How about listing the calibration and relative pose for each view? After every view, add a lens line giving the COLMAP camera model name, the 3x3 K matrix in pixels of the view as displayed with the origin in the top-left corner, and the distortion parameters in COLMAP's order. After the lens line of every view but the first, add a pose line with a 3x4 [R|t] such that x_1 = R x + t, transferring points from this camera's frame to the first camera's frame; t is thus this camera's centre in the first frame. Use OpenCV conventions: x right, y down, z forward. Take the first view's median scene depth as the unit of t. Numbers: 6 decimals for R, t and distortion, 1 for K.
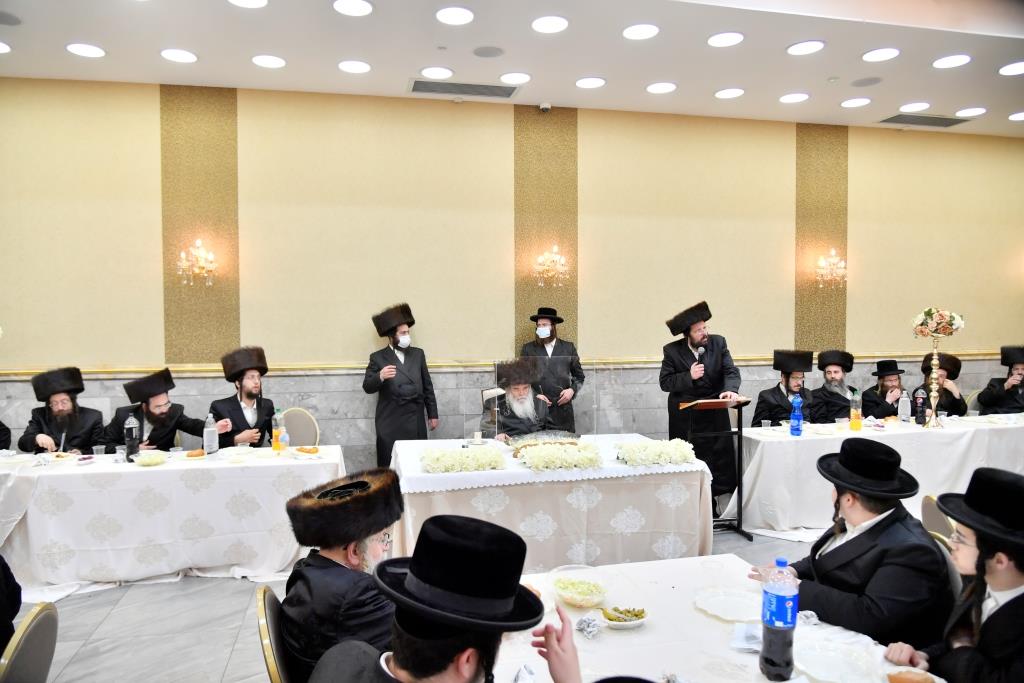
lens RADIAL K [[707.1, 0, 512.0], [0, 707.1, 341.5], [0, 0, 1]] dist [-0.057362, 0.000348]
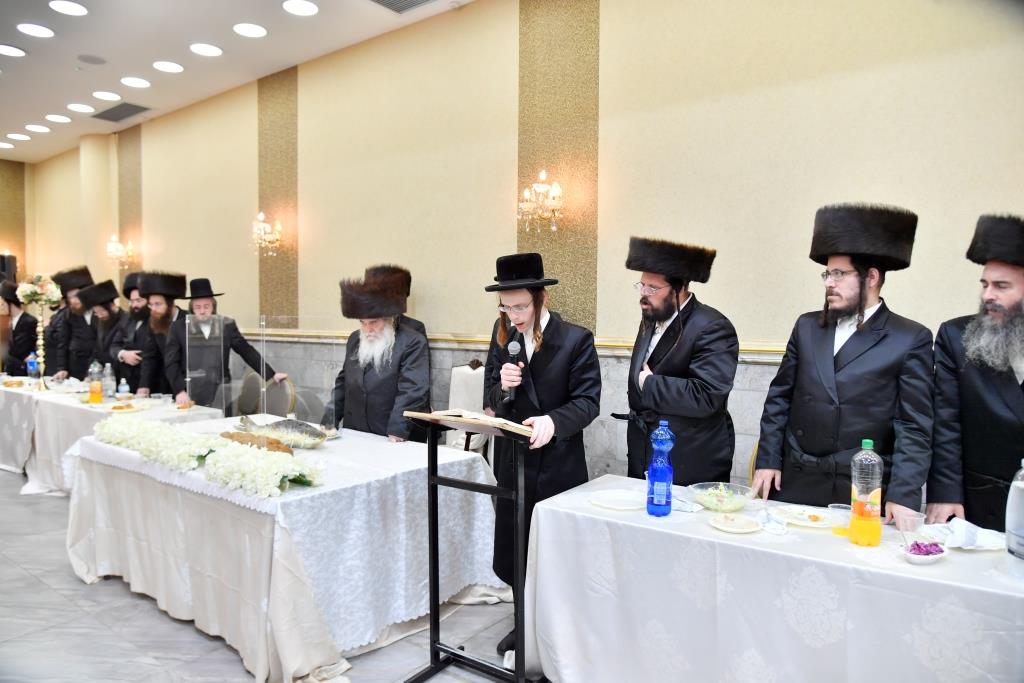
lens RADIAL K [[700.3, 0, 500.6], [0, 700.3, 345.7], [0, 0, 1]] dist [-0.046491, -0.000071]
pose [[0.625752, 0.041068, -0.778940, 0.608803], [-0.031790, 0.999126, 0.027139, 0.017795], [0.779374, 0.007780, 0.626511, 0.581267]]
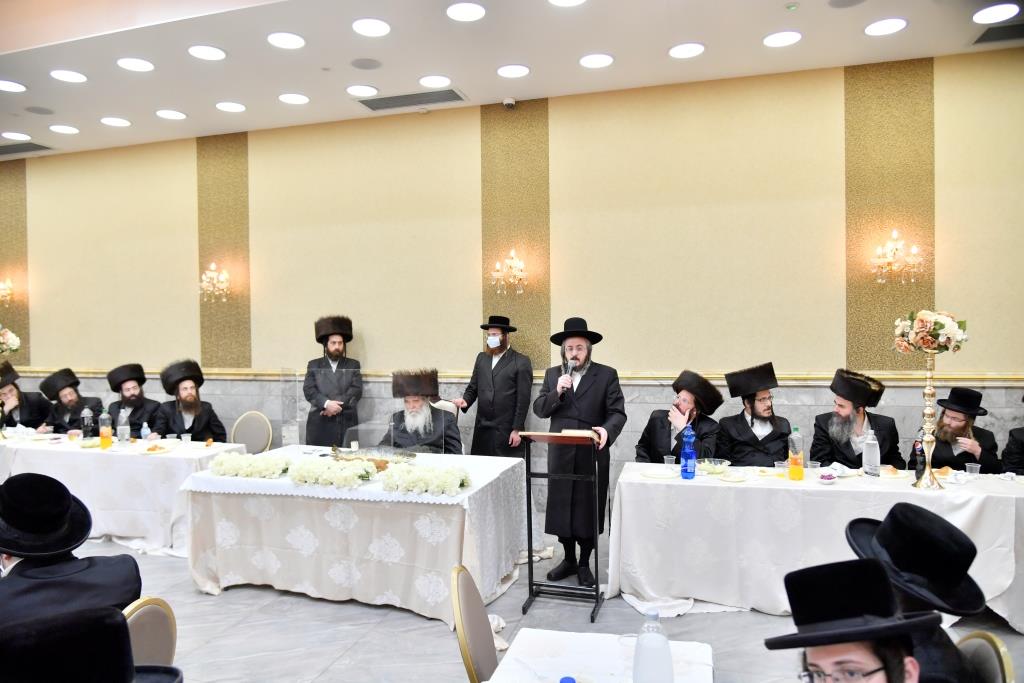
lens RADIAL K [[707.1, 0, 512.0], [0, 707.1, 341.5], [0, 0, 1]] dist [-0.057362, 0.000348]
pose [[0.870922, 0.004674, -0.491399, 0.554282], [-0.008060, 0.999956, -0.004772, -0.010906], [0.491355, 0.008117, 0.870922, 0.201249]]
